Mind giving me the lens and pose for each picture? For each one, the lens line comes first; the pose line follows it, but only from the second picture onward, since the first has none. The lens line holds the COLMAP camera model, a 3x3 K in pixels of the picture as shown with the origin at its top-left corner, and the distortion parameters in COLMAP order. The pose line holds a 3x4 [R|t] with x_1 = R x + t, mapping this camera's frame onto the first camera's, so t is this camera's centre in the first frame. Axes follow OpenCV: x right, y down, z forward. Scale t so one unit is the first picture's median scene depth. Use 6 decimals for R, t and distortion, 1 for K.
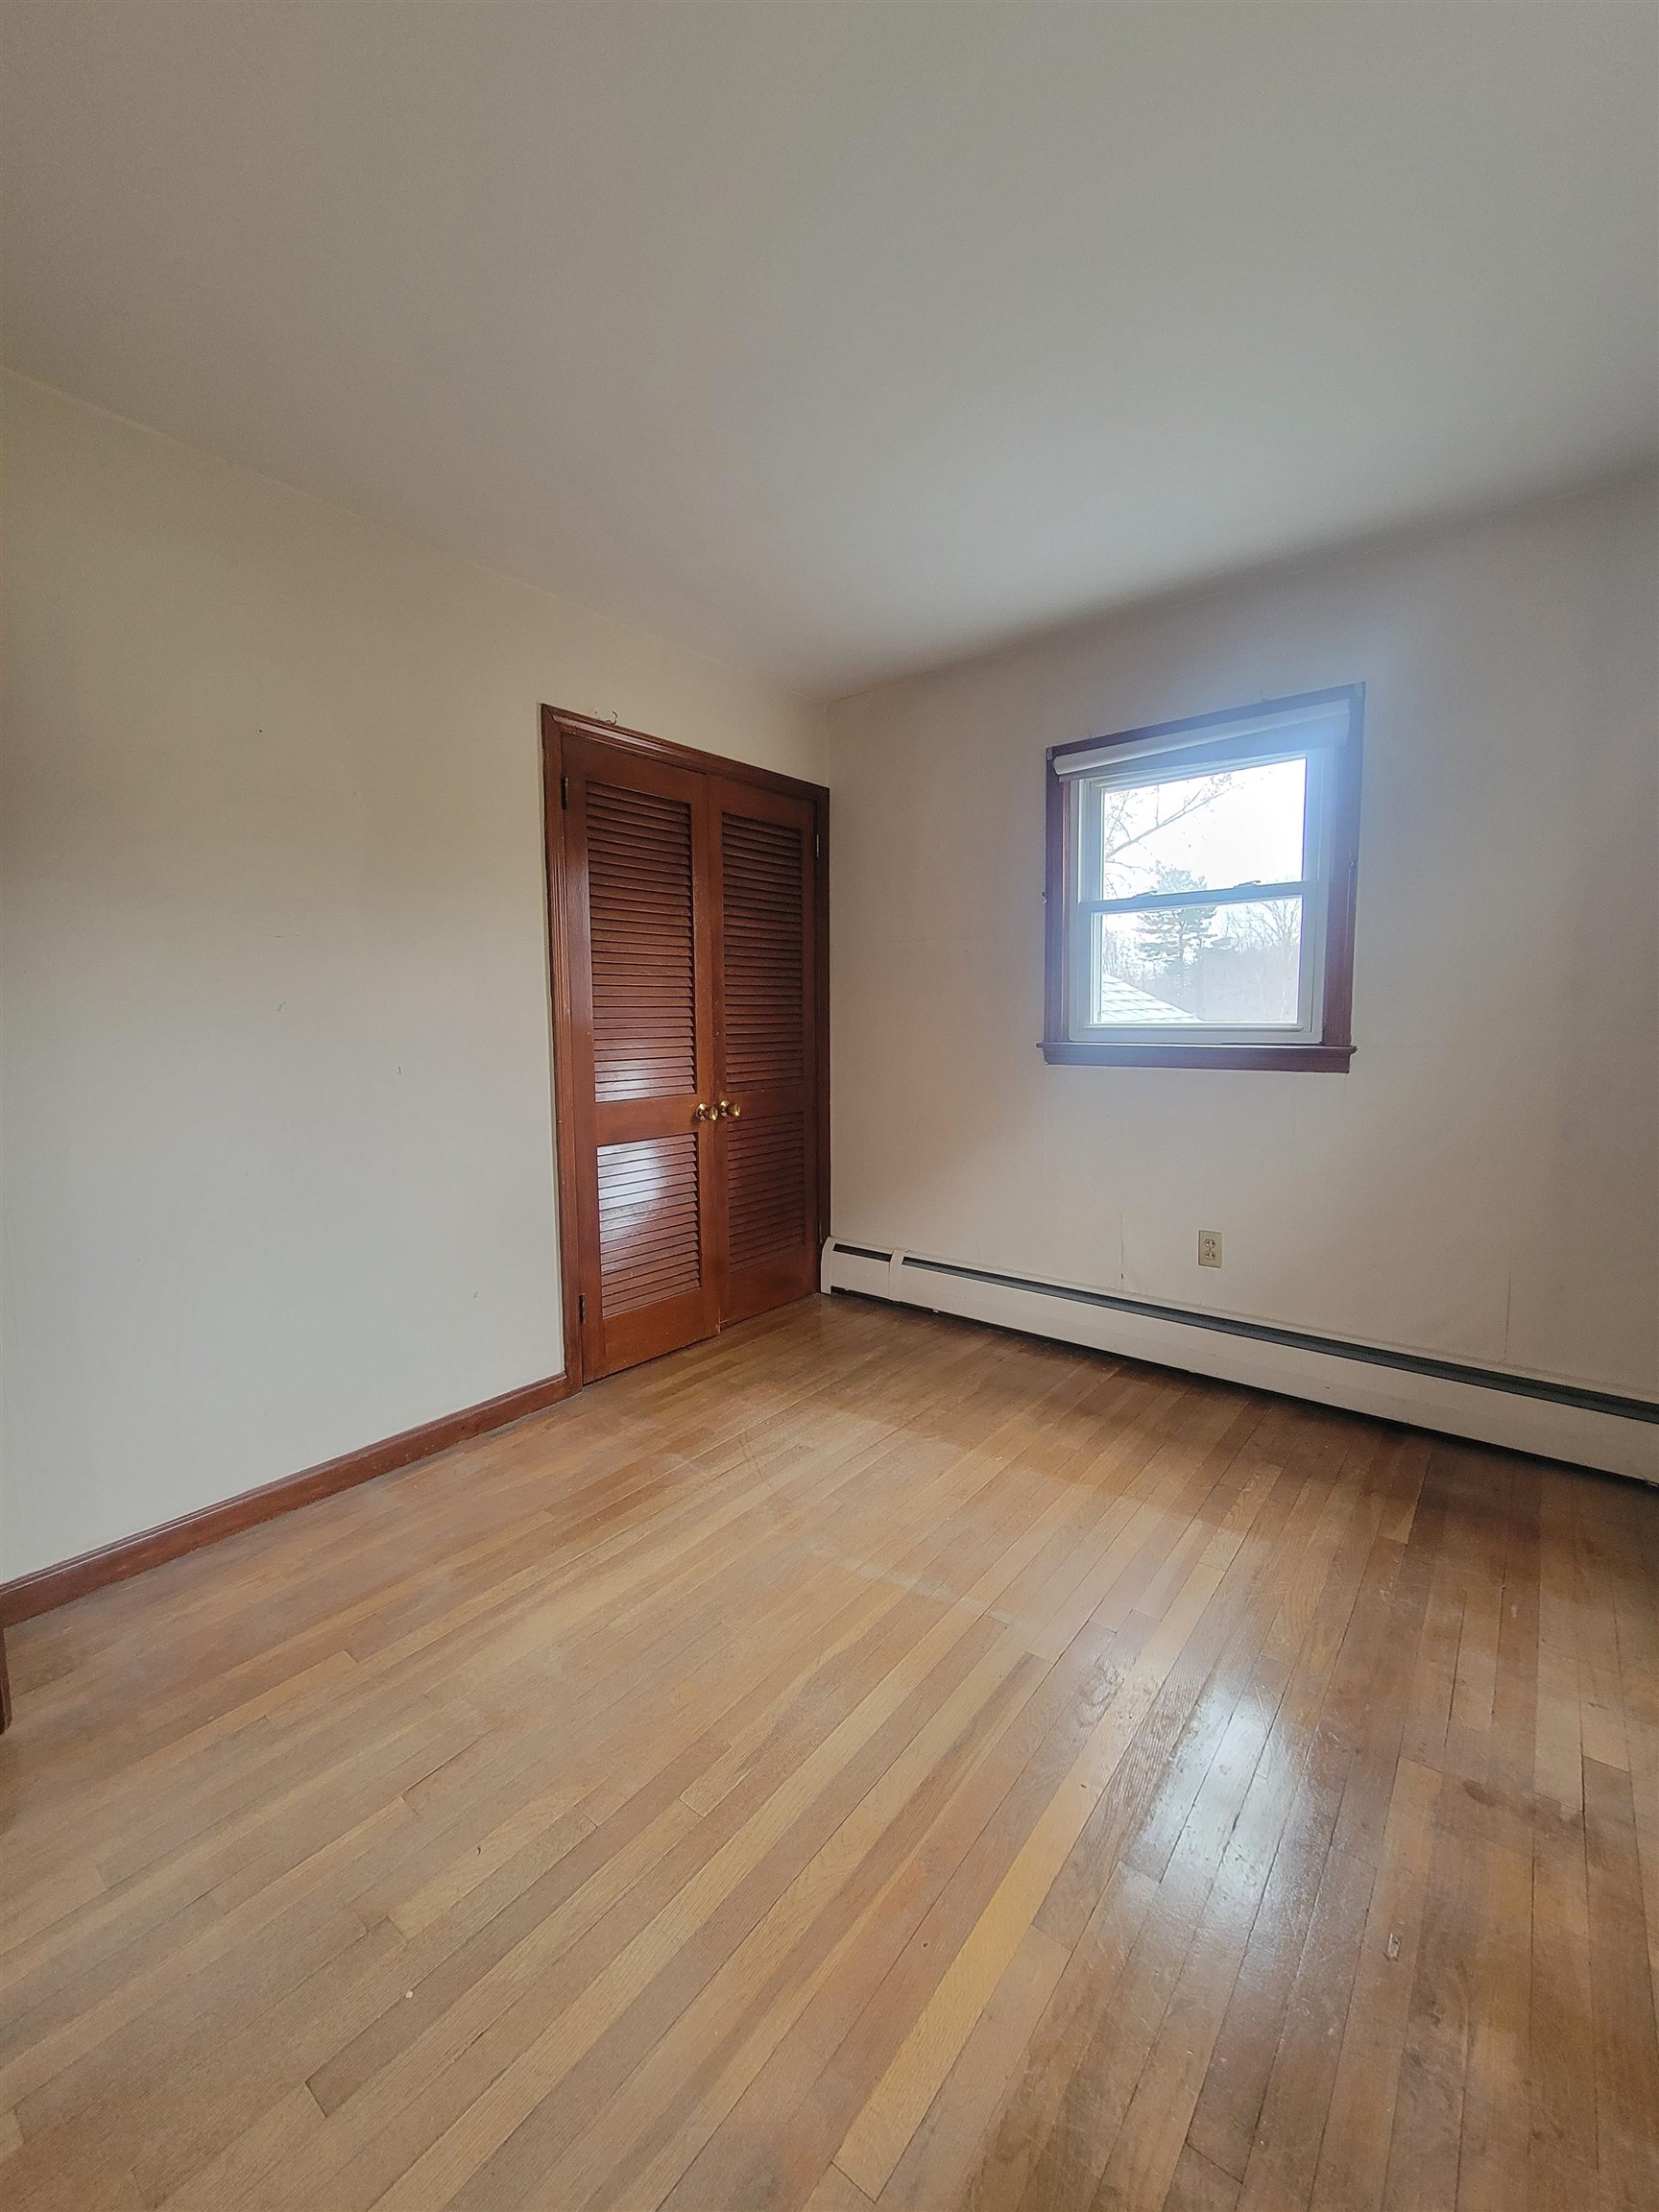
lens RADIAL K [[918.9, 0, 838.4], [0, 918.9, 1098.1], [0, 0, 1]] dist [0.001215, 0.000009]
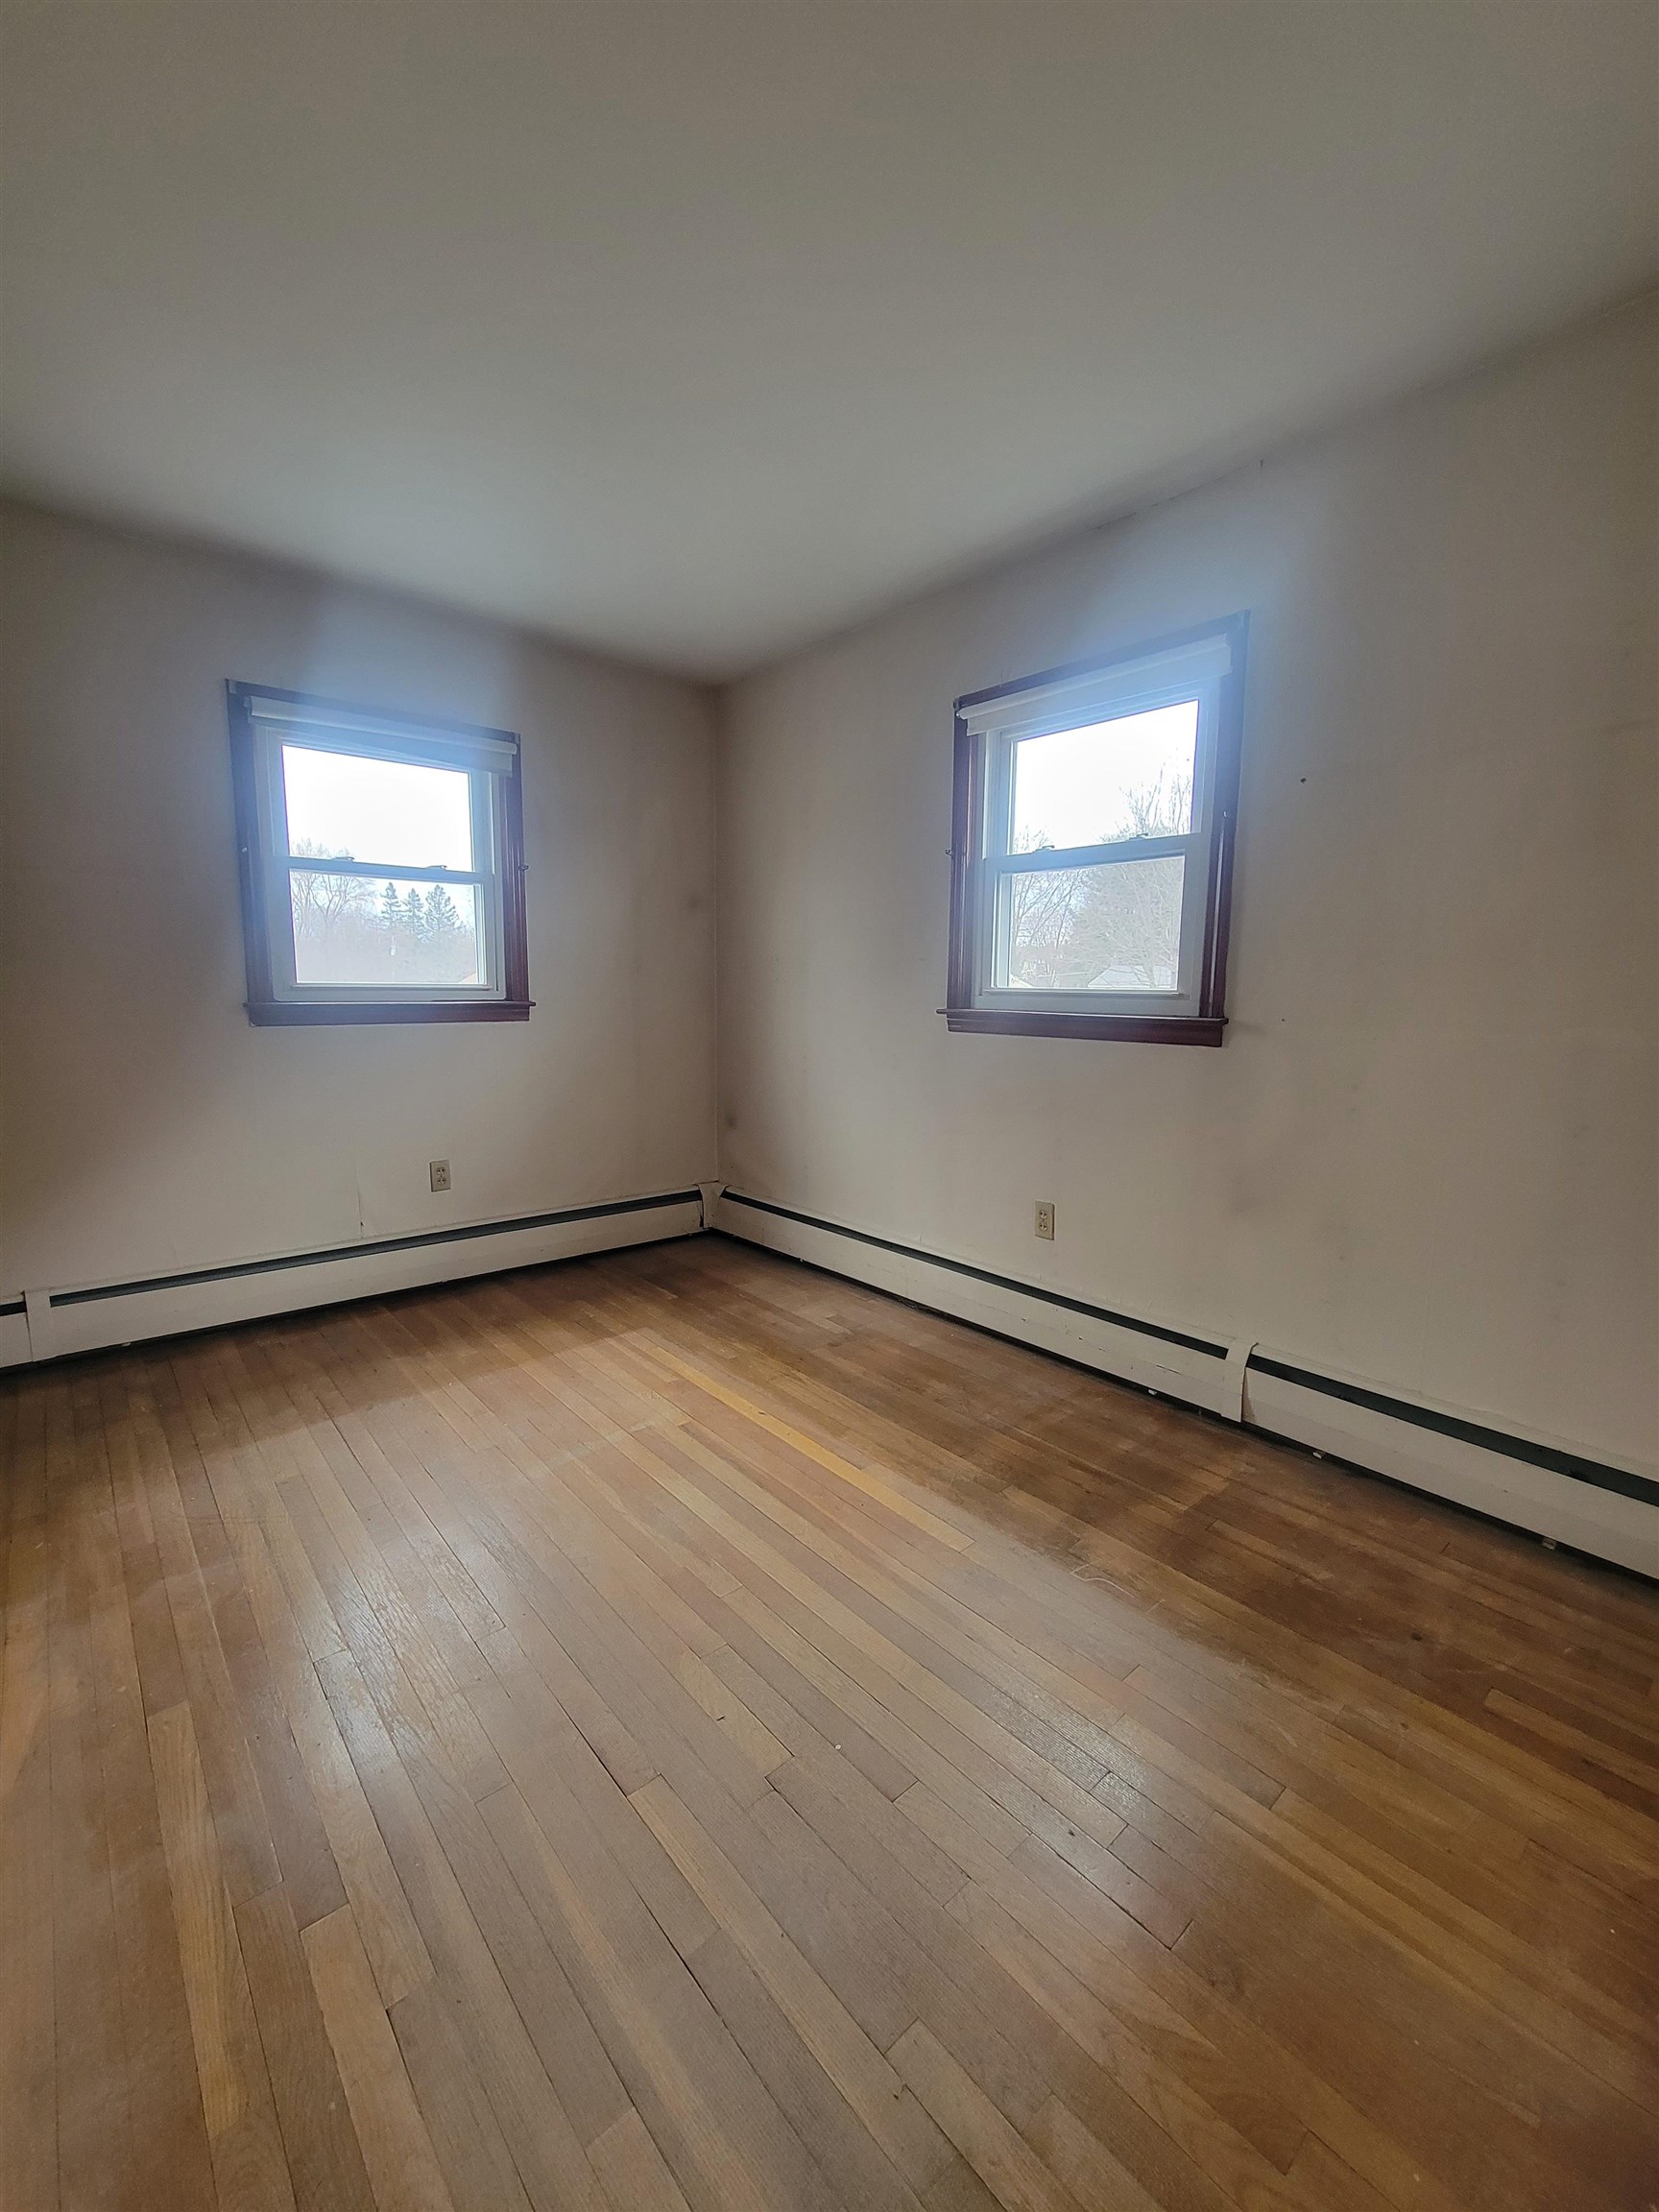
lens RADIAL K [[897.8, 0, 829.5], [0, 897.8, 1106.0], [0, 0, 1]] dist [-0.011873, -0.000172]
pose [[0.174346, -0.124170, 0.976824, -0.744365], [0.082517, 0.990370, 0.111164, -0.013663], [-0.981221, 0.061223, 0.182913, 0.351549]]
